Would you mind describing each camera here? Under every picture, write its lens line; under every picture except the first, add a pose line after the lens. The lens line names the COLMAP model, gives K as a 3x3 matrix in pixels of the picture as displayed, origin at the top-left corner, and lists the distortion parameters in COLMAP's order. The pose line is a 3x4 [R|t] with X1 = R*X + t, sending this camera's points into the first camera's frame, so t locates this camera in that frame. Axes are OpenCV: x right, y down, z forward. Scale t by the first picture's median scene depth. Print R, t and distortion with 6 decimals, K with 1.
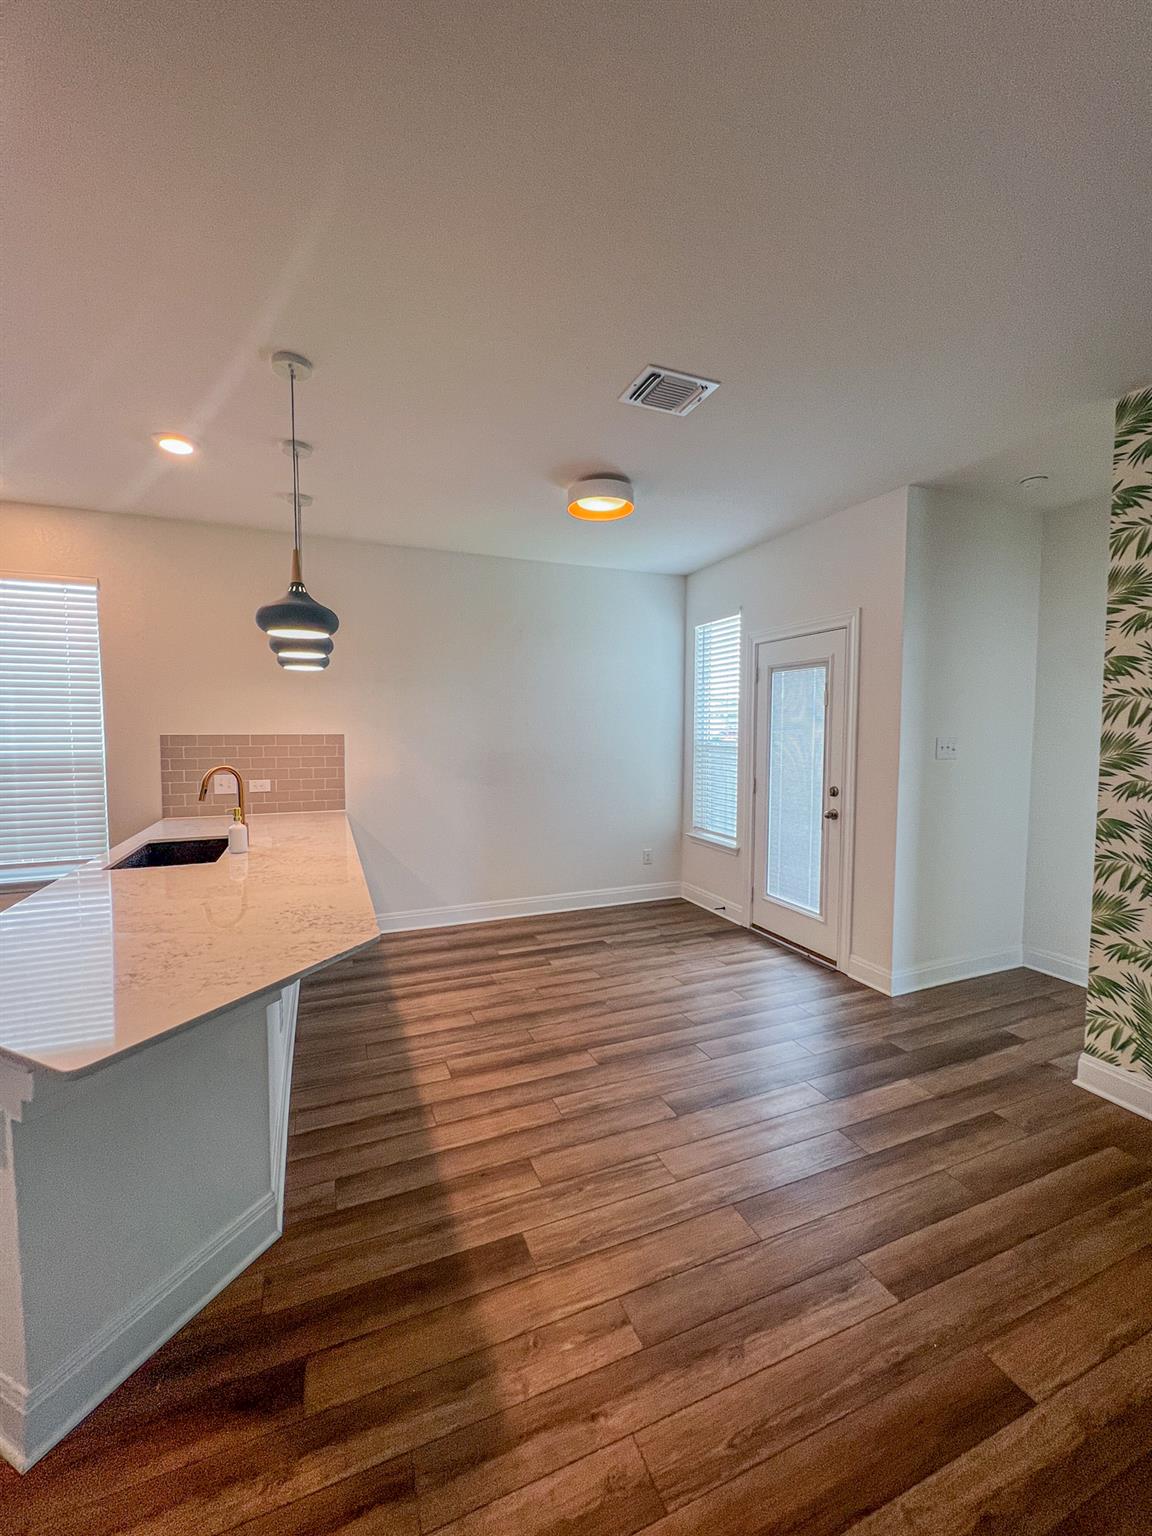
lens RADIAL K [[619.7, 0, 572.2], [0, 619.7, 764.2], [0, 0, 1]] dist [-0.000665, 0.000405]
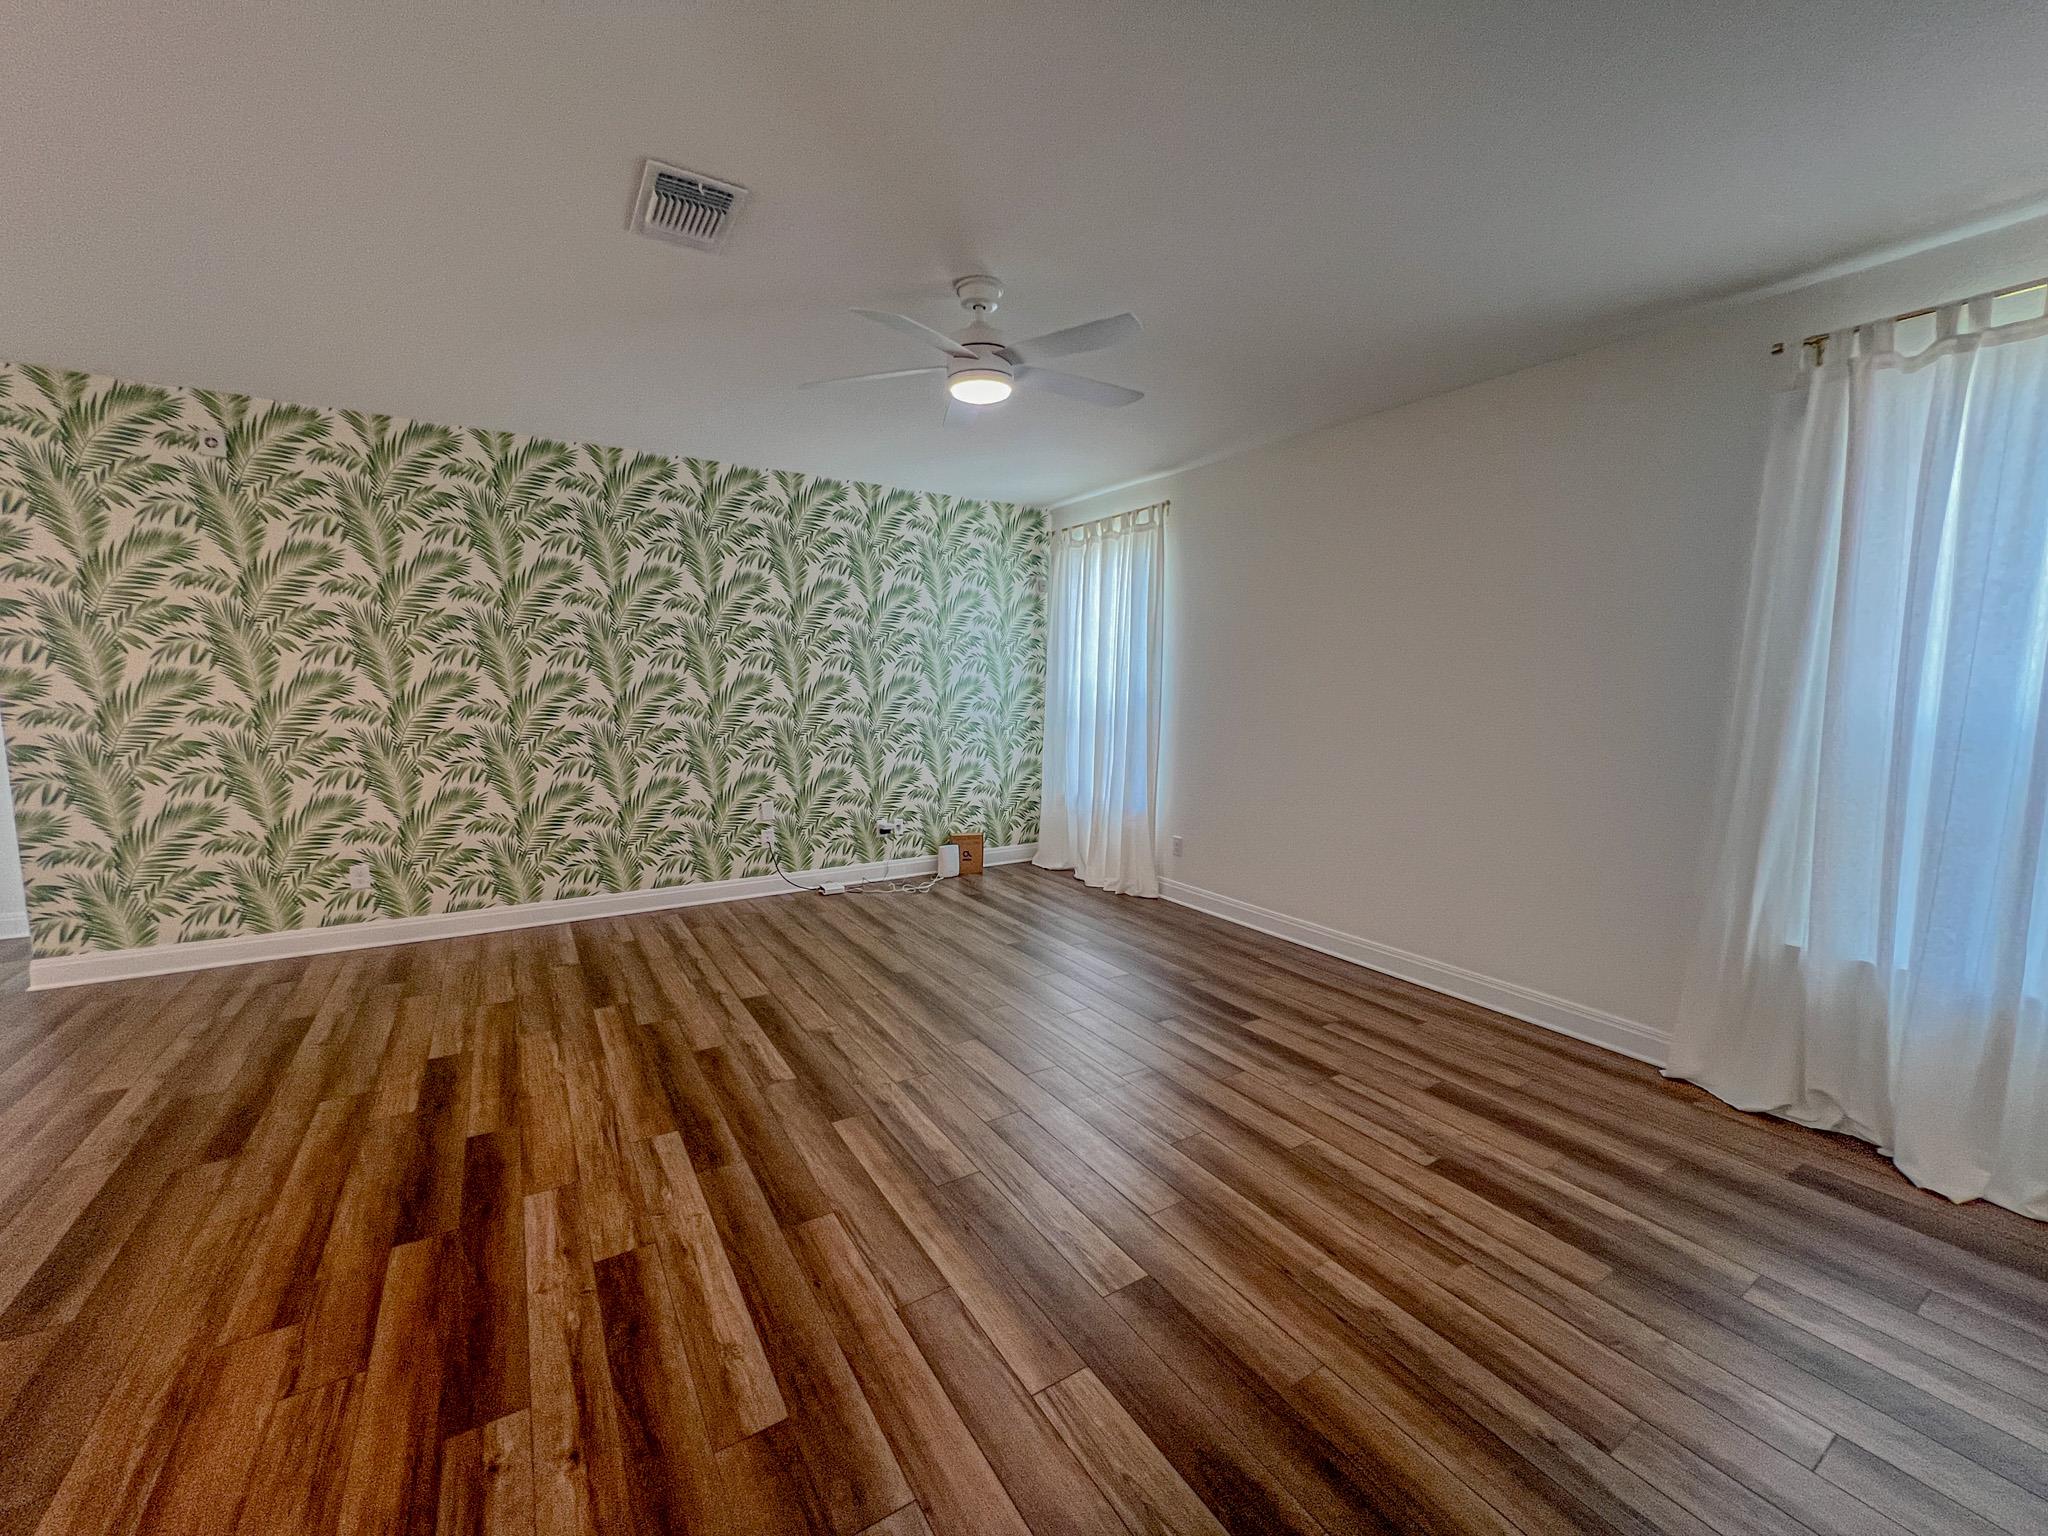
lens RADIAL K [[829.7, 0, 1025.0], [0, 829.7, 762.5], [0, 0, 1]] dist [0.021839, -0.008590]
pose [[-0.170665, -0.106366, 0.979571, -0.725805], [0.047320, 0.992125, 0.115973, 0.022933], [-0.984192, 0.066146, -0.164288, -0.414171]]
